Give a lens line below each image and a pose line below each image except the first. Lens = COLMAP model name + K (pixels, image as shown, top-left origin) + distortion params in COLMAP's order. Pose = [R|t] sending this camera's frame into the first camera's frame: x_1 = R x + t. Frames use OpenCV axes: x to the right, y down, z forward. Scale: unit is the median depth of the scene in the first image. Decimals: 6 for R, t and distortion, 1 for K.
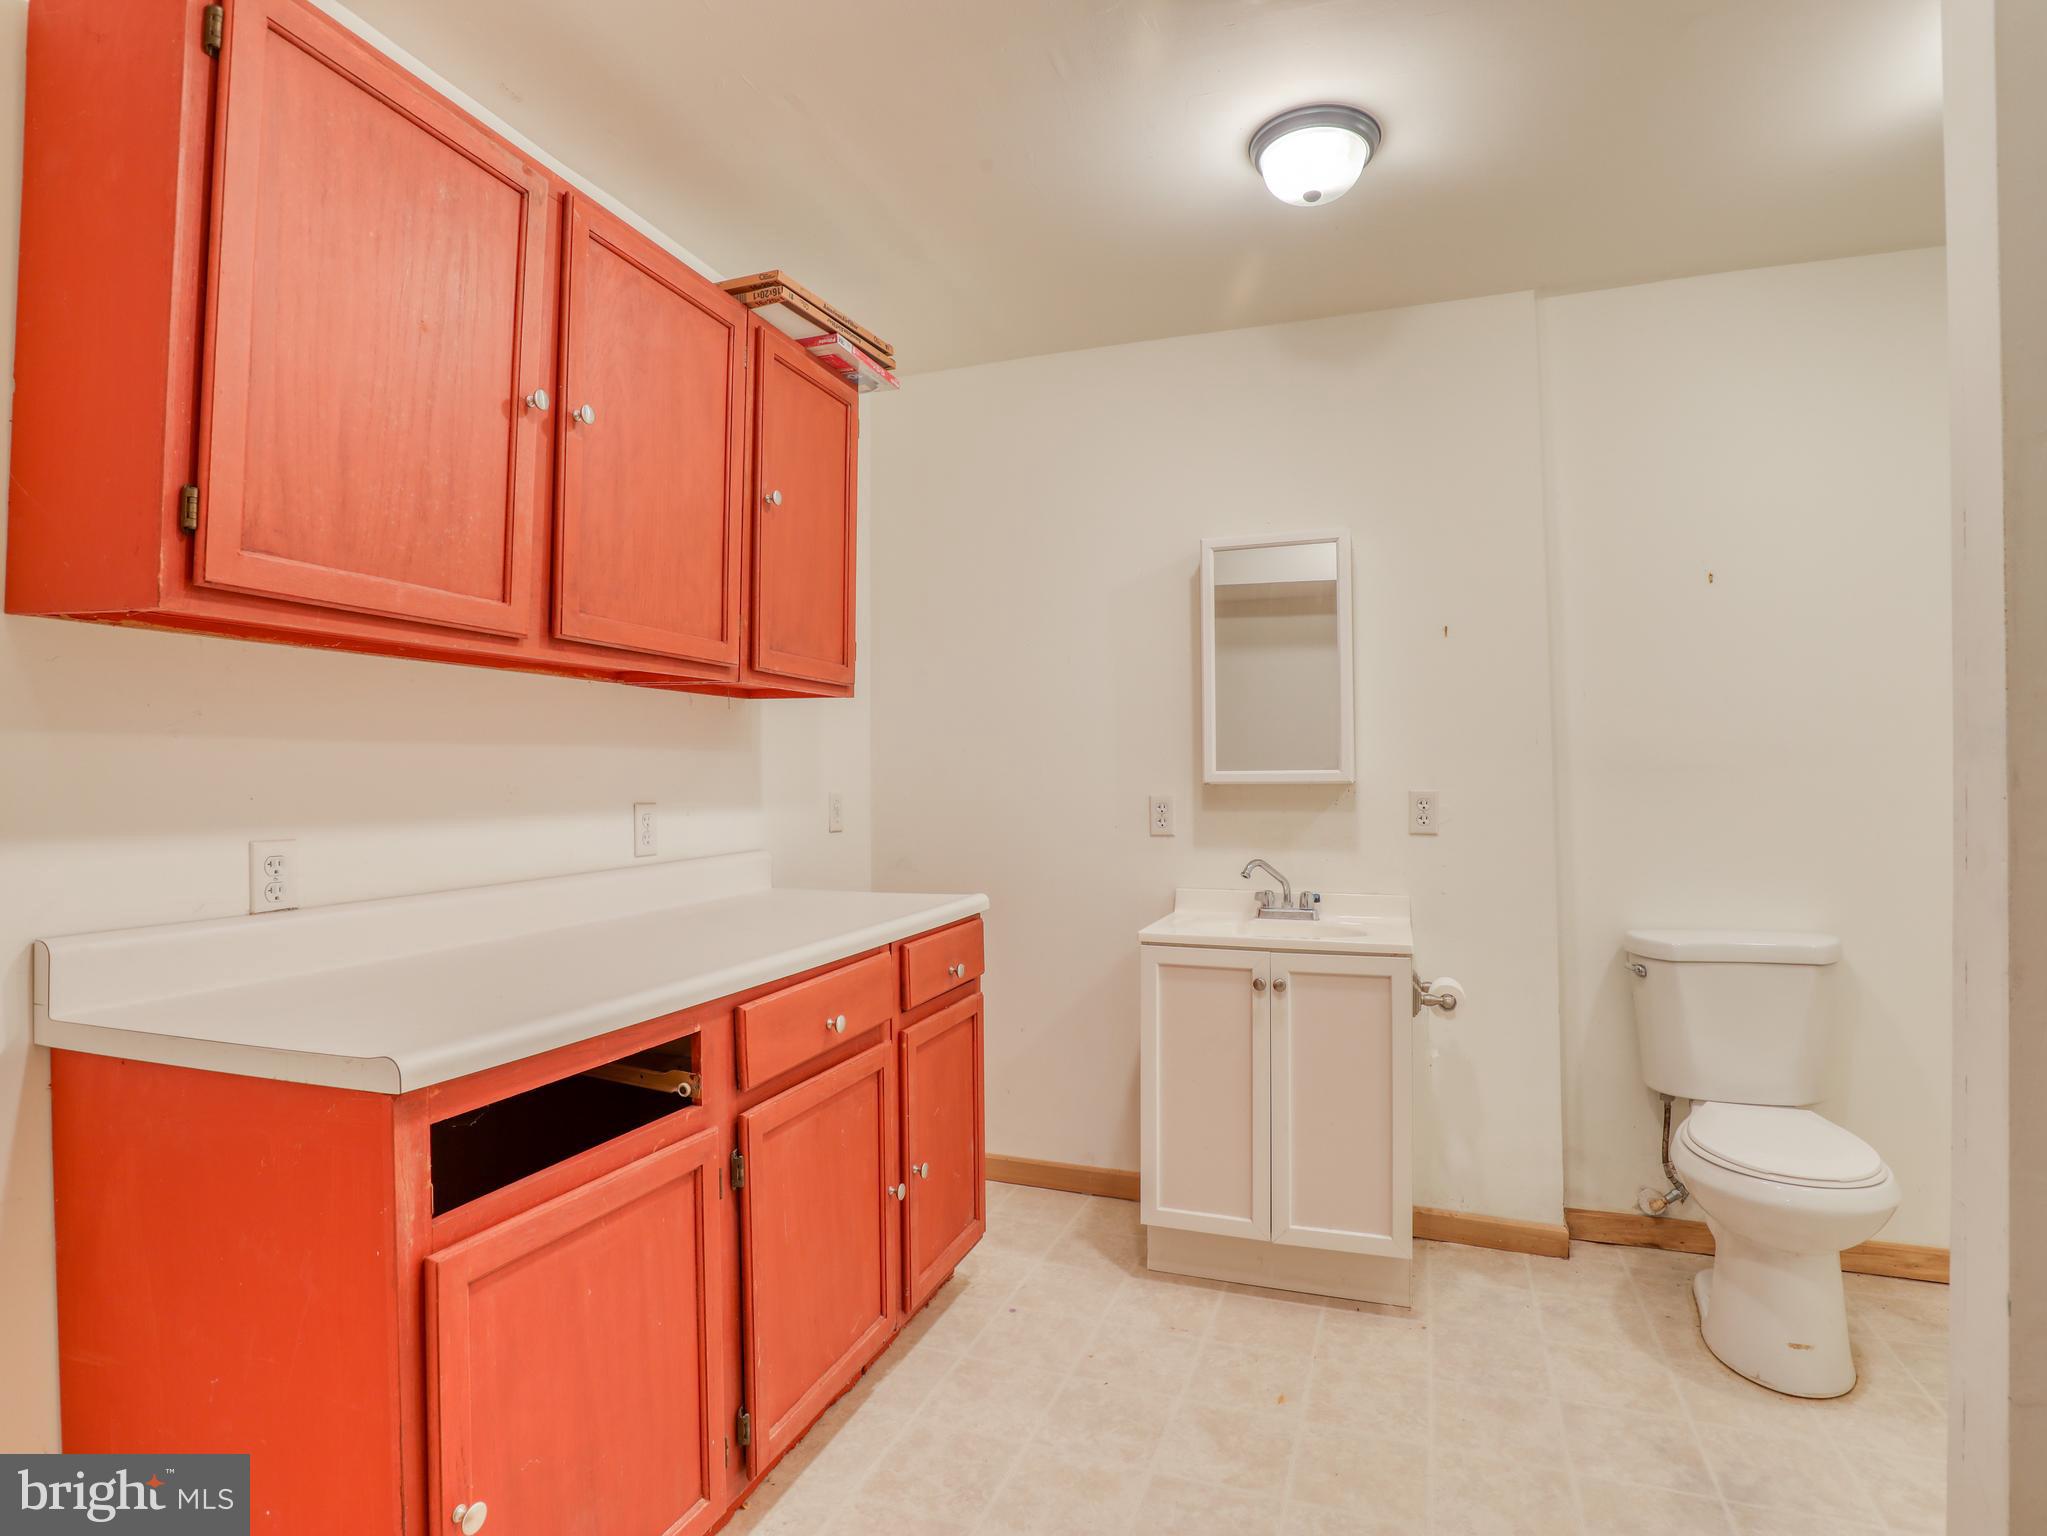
lens RADIAL K [[1062.9, 0, 1034.7], [0, 1062.9, 772.9], [0, 0, 1]] dist [-0.031898, 0.000169]
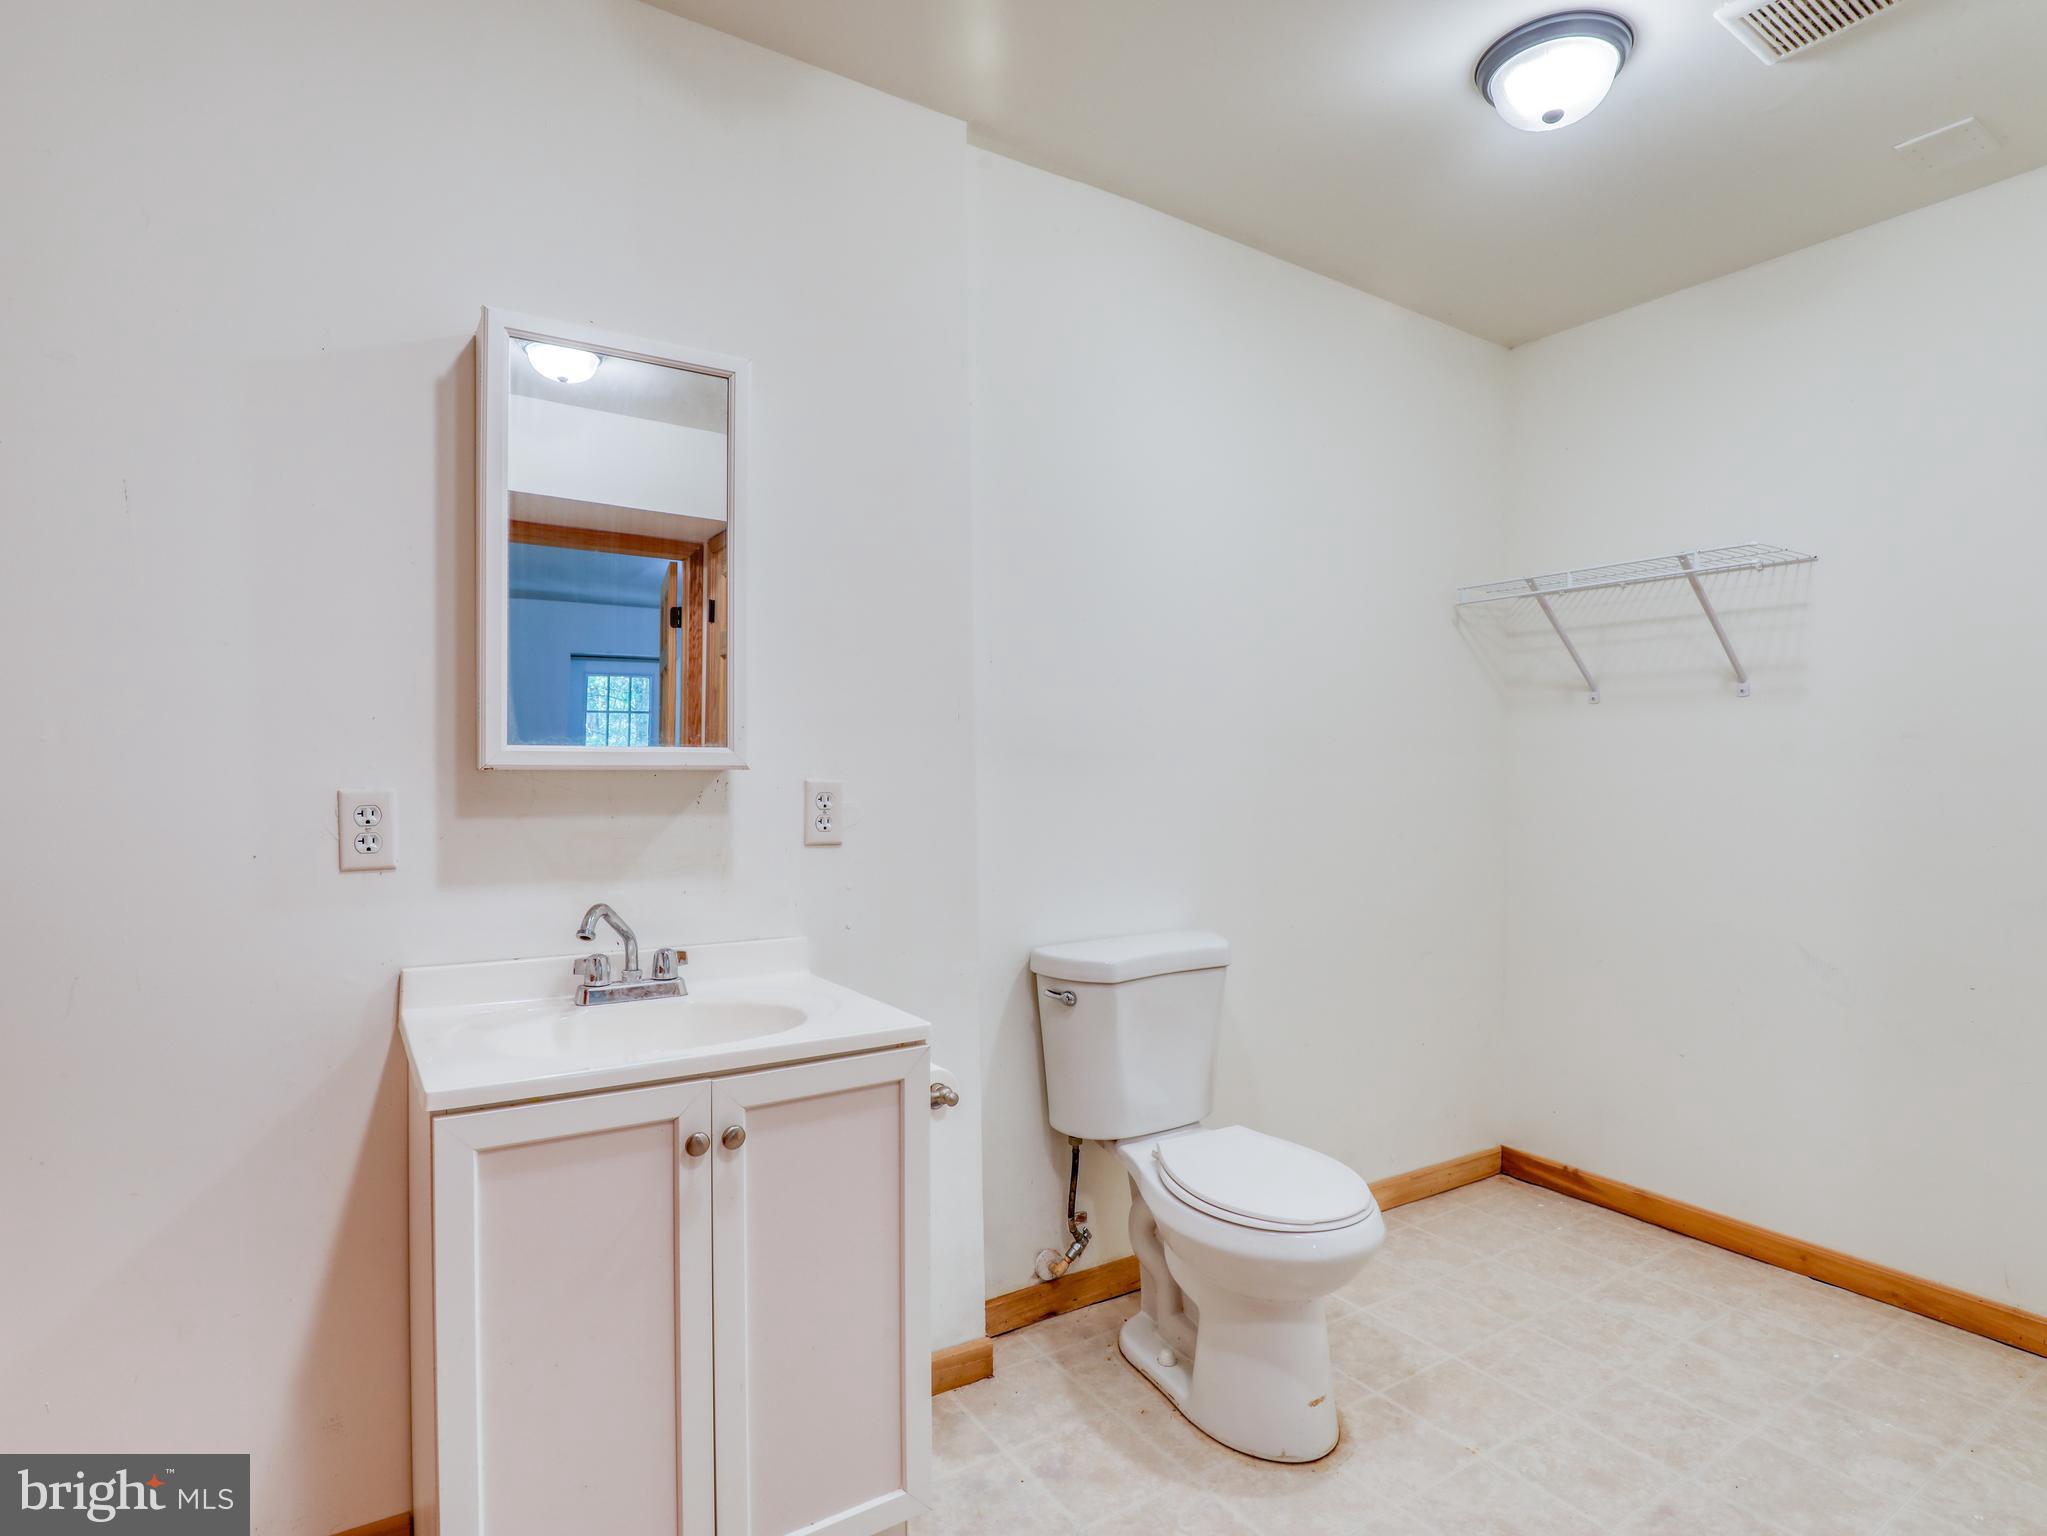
lens RADIAL K [[1062.9, 0, 1034.7], [0, 1062.9, 772.9], [0, 0, 1]] dist [-0.031898, 0.000169]
pose [[0.601704, 0.003036, 0.798714, -0.105053], [-0.014925, 0.999861, 0.007443, 0.004633], [-0.798580, -0.016399, 0.601665, 0.508908]]
